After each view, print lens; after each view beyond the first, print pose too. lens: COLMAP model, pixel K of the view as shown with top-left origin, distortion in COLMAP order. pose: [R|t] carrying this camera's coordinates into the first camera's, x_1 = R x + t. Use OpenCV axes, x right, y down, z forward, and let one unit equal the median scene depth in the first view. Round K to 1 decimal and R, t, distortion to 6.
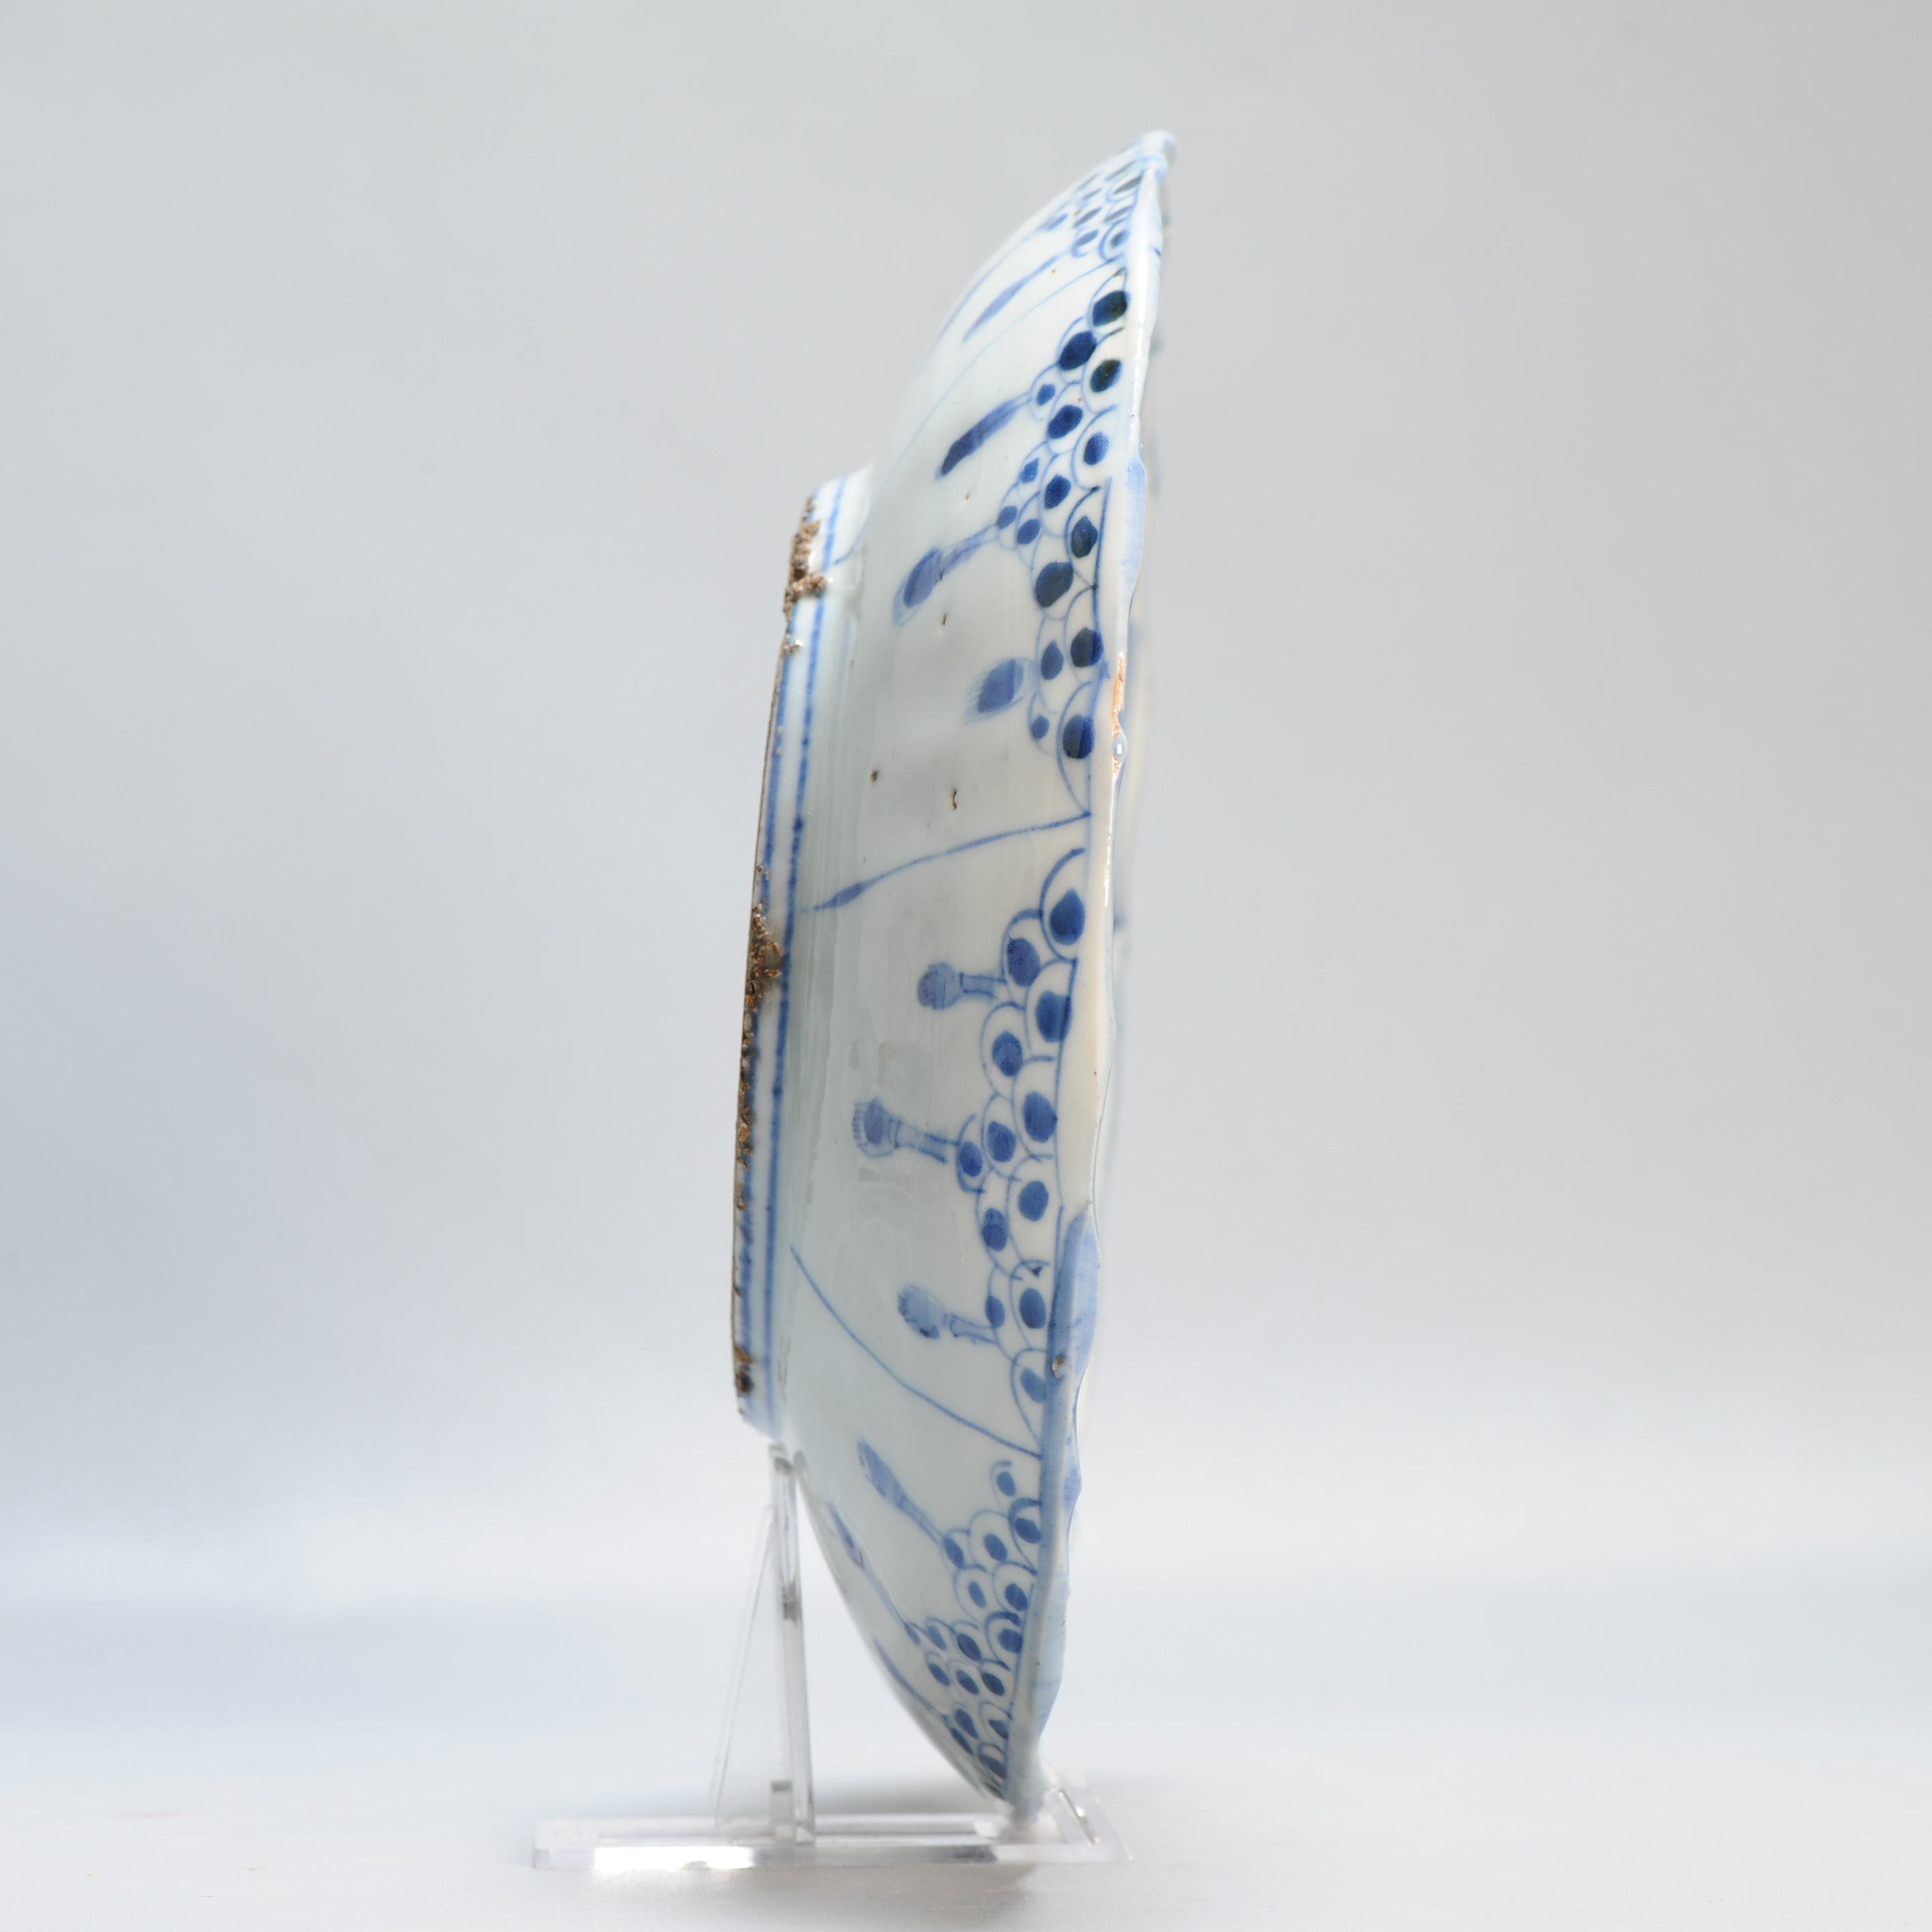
lens RADIAL K [[9266.9, 0, 966.2], [0, 9266.9, 961.2], [0, 0, 1]] dist [-0.082549, 0.000000]
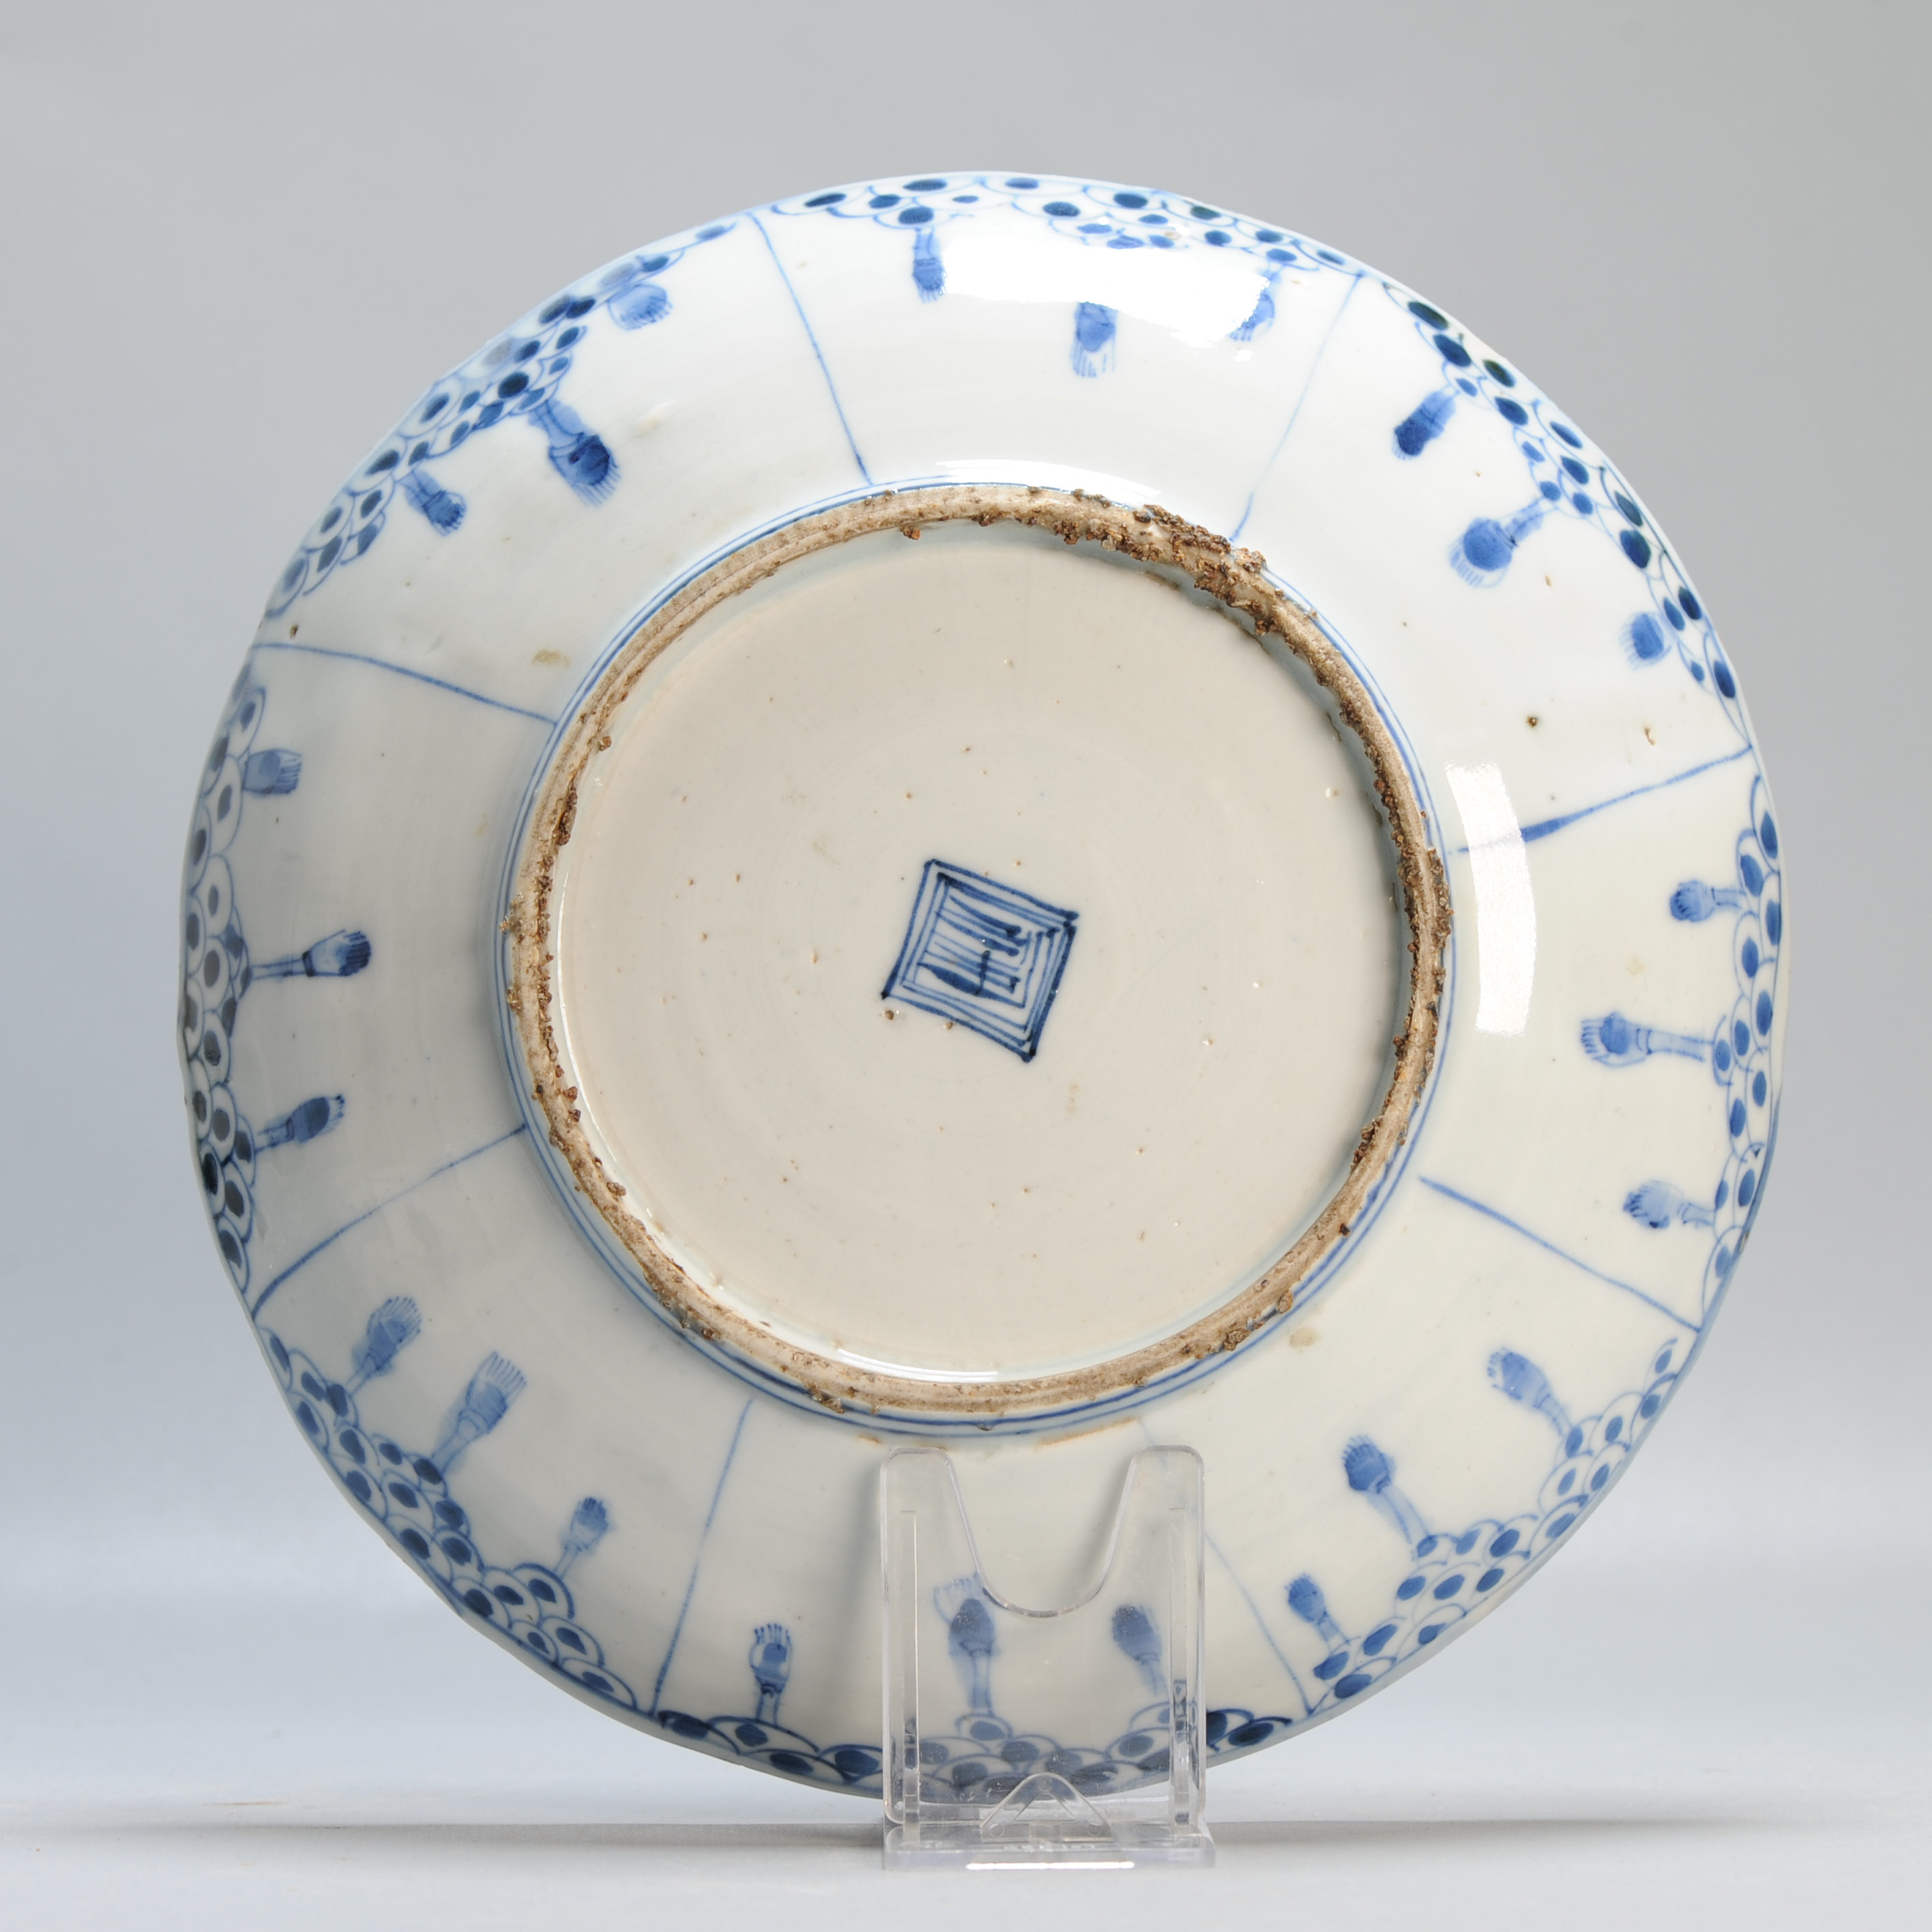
lens RADIAL K [[9266.9, 0, 978.1], [0, 9266.9, 962.1], [0, 0, 1]] dist [-0.082549, 0.000000]
pose [[0.012604, 0.030964, 0.999441, -1.105825], [0.109004, 0.993521, -0.032155, 0.036054], [-0.993961, 0.109349, 0.009147, 1.074289]]
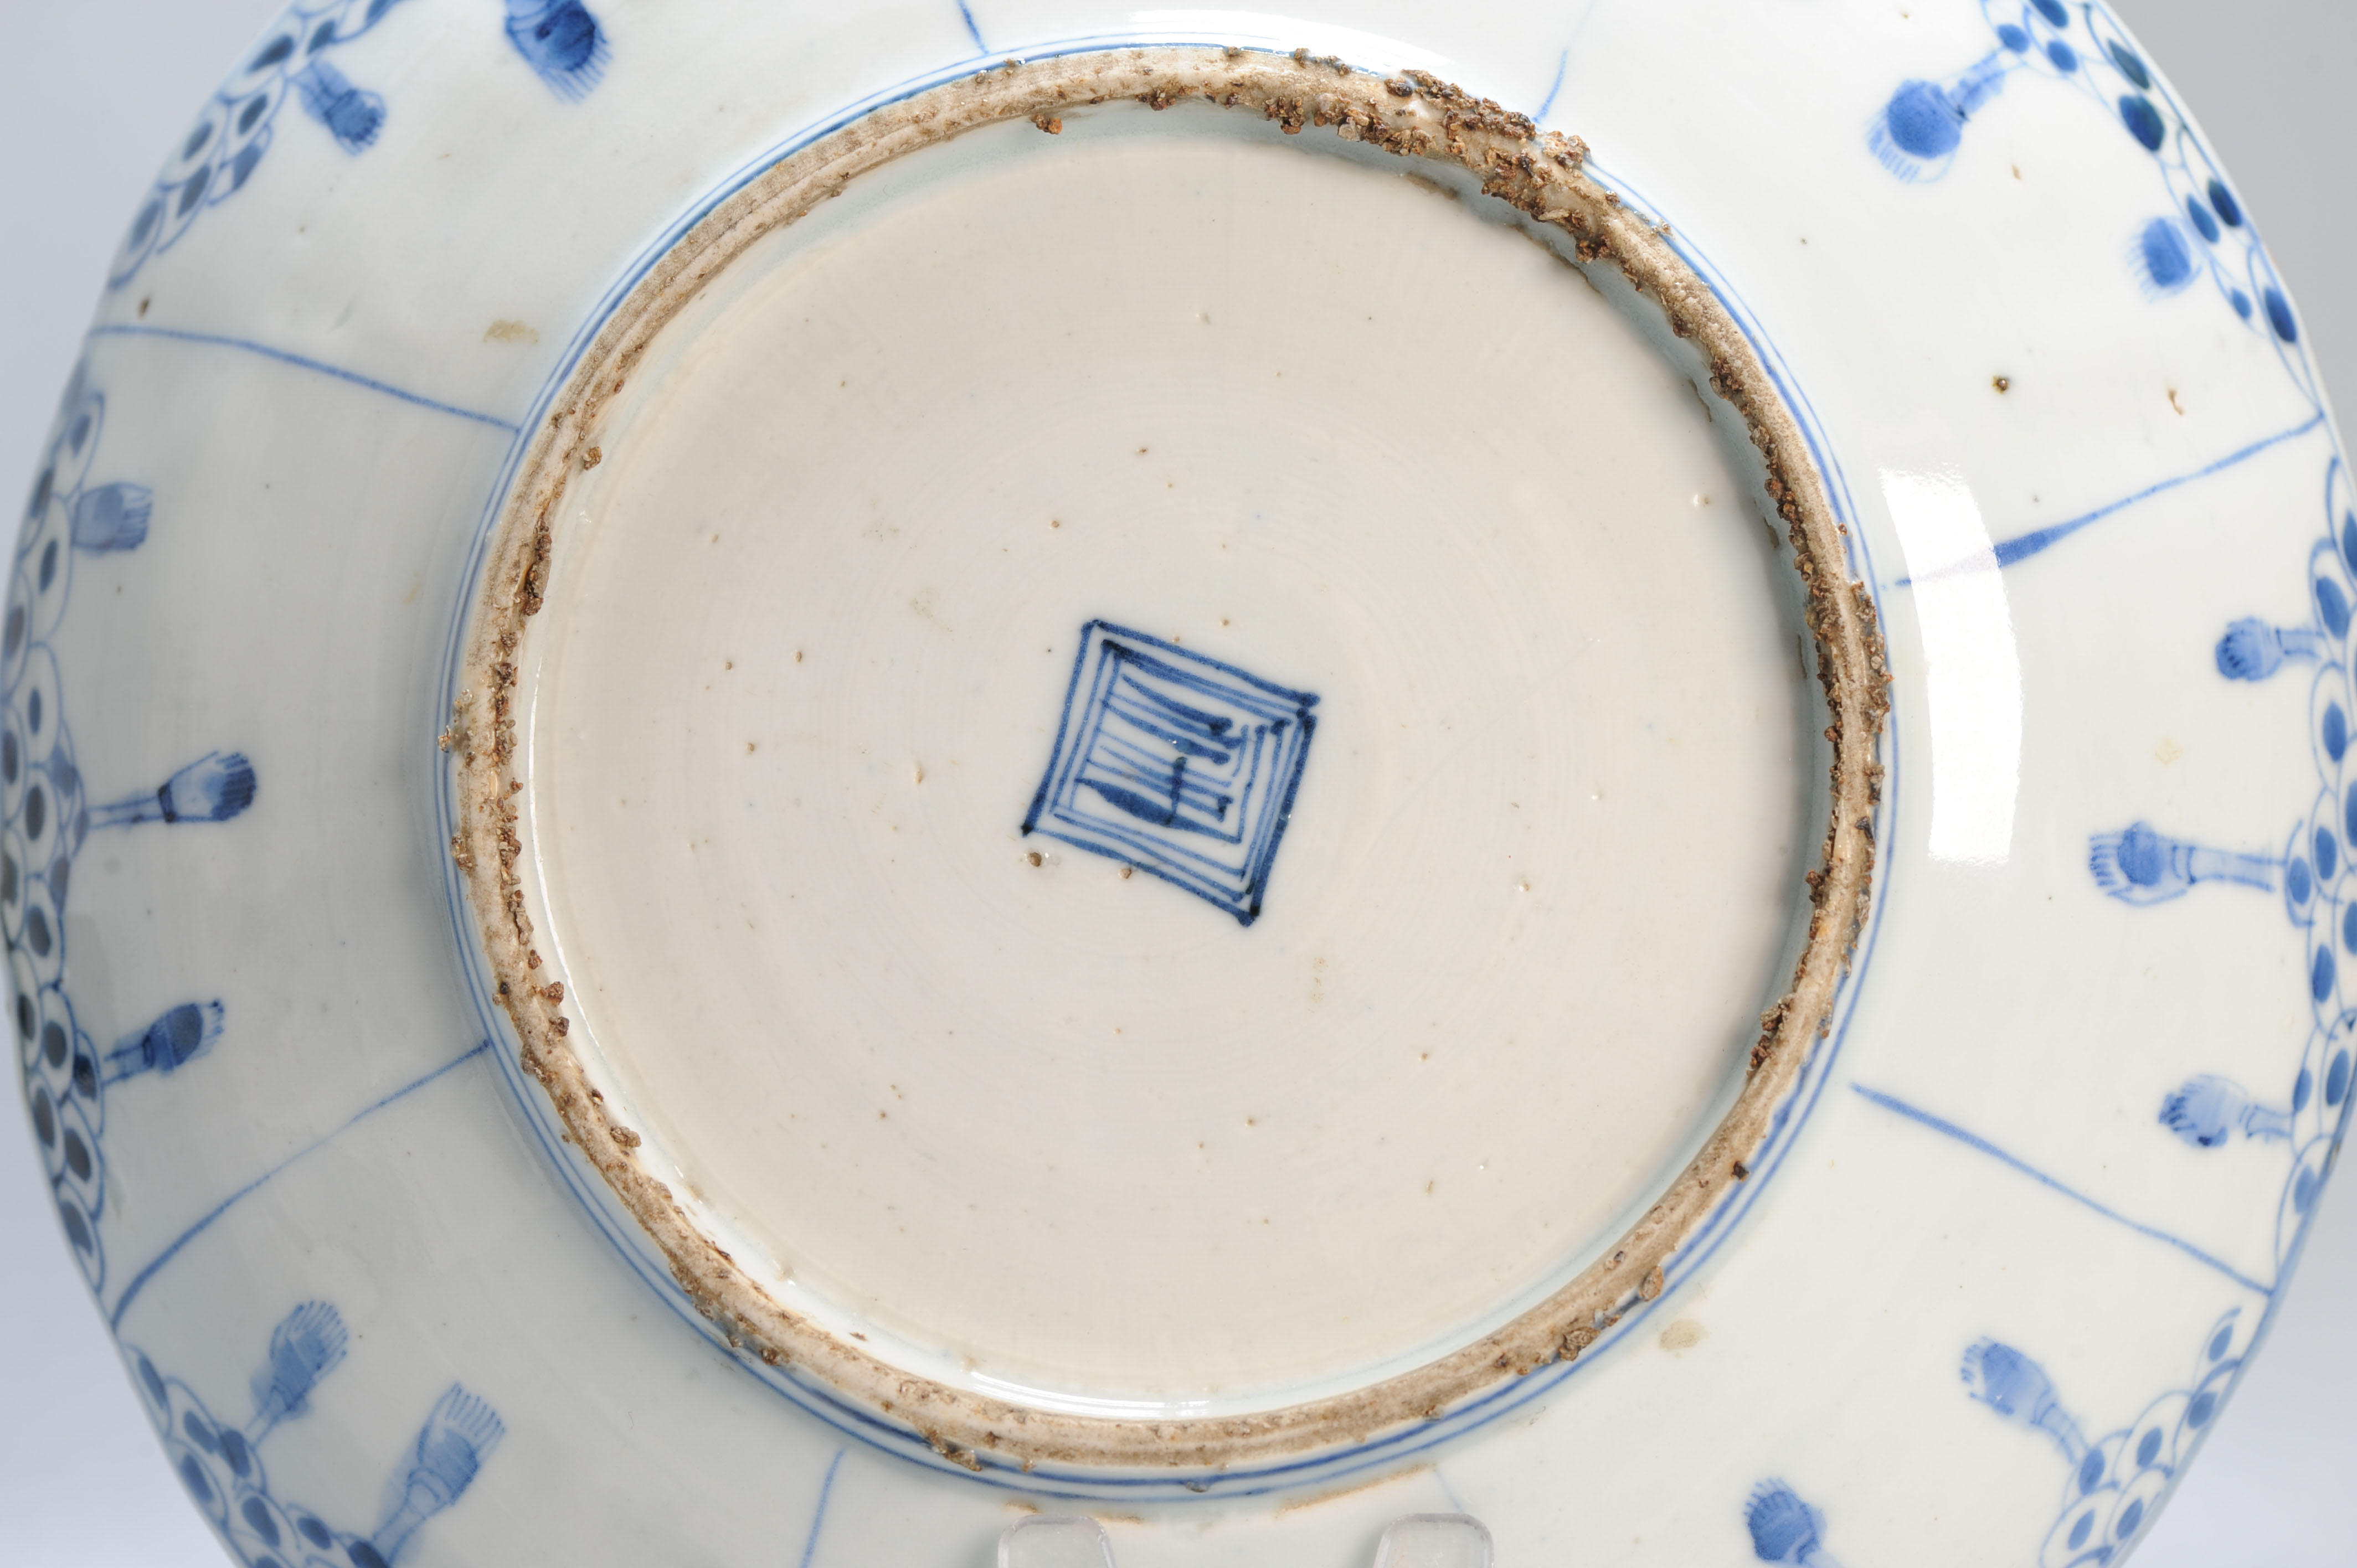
lens RADIAL K [[8394.5, 0, 1157.1], [0, 8394.5, 786.9], [0, 0, 1]] dist [-0.218106, 0.000000]
pose [[0.033097, 0.018253, 0.999285, -0.663345], [0.137046, 0.990306, -0.022628, 0.016489], [-0.990012, 0.137697, 0.030275, 1.065672]]
